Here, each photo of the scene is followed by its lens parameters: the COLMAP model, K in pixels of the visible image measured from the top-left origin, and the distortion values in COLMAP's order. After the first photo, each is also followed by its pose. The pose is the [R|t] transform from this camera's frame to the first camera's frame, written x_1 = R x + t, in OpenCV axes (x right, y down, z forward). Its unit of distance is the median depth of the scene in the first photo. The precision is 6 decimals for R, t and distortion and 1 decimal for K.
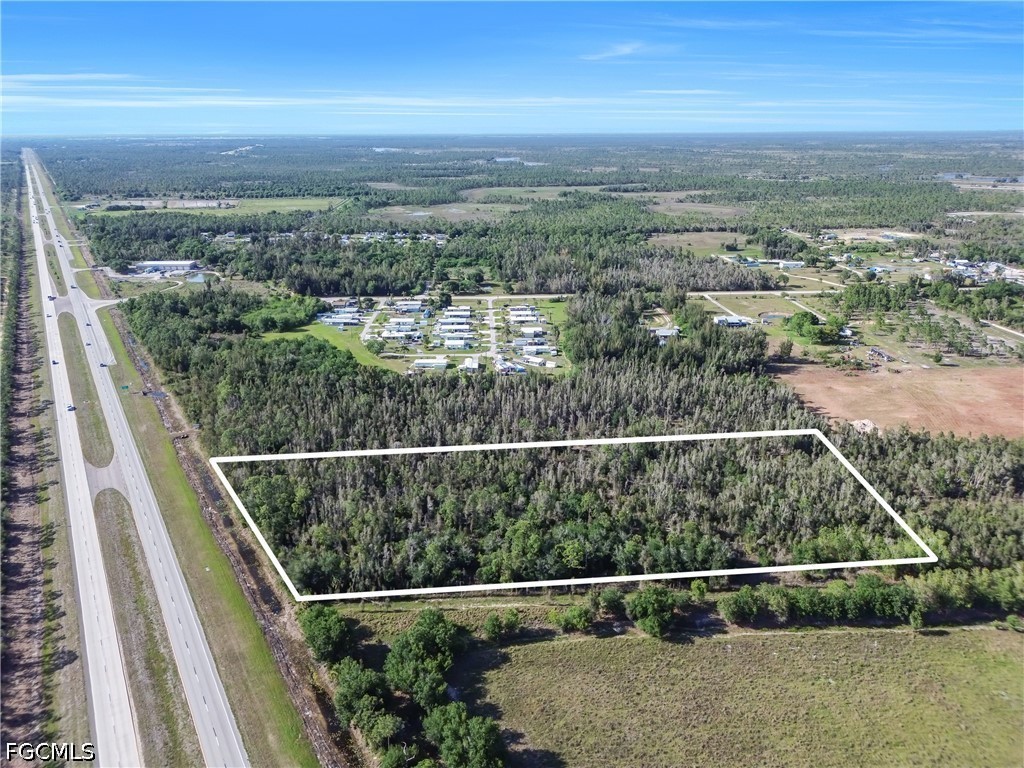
lens RADIAL K [[723.8, 0, 512.0], [0, 723.8, 384.0], [0, 0, 1]] dist [0.081830, -0.099451]
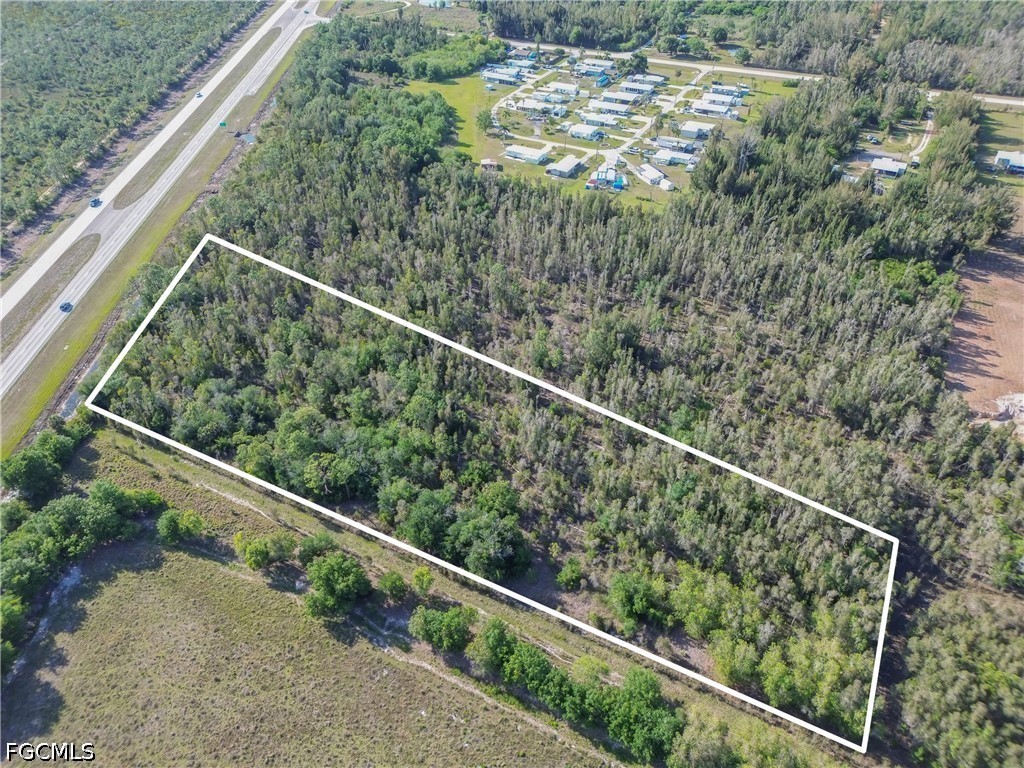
lens RADIAL K [[724.0, 0, 512.0], [0, 724.0, 384.0], [0, 0, 1]] dist [0.035350, -0.022920]
pose [[0.859512, 0.312903, -0.404142, 0.236493], [-0.159996, 0.915682, 0.368685, -0.074685], [0.485428, -0.252228, 0.837102, 0.205061]]
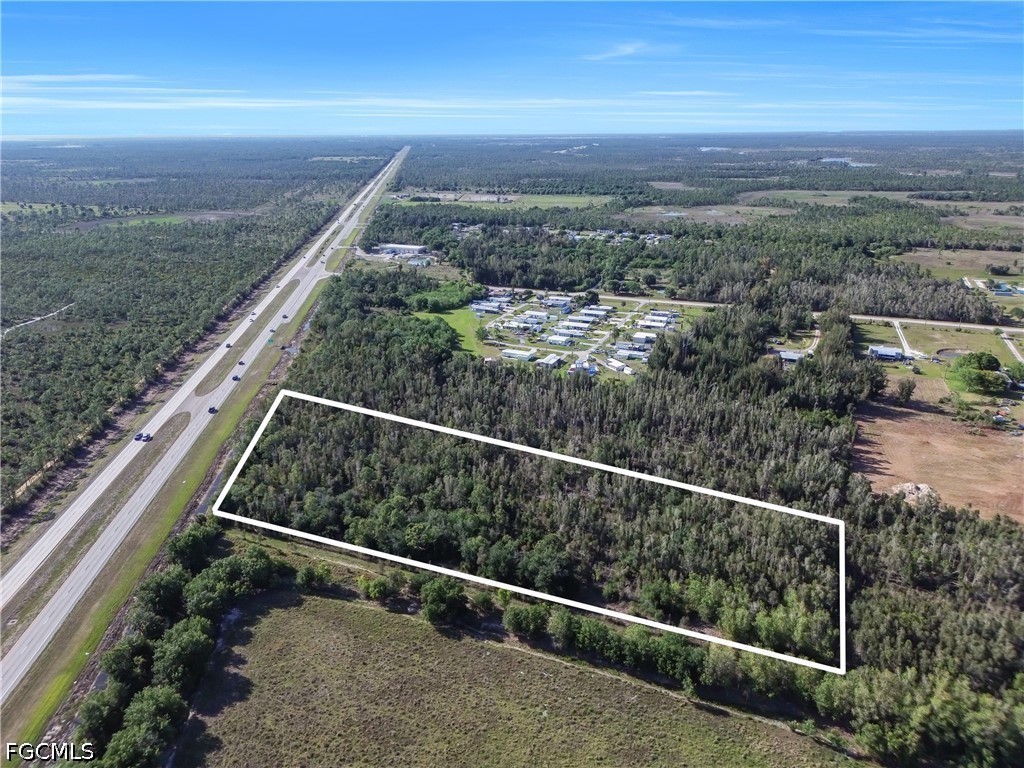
lens RADIAL K [[723.8, 0, 512.0], [0, 723.8, 384.0], [0, 0, 1]] dist [0.081830, -0.099451]
pose [[0.898995, 0.143292, -0.413853, 0.265977], [-0.142877, 0.989218, 0.032142, -0.015440], [0.413997, 0.030235, 0.909776, 0.038947]]
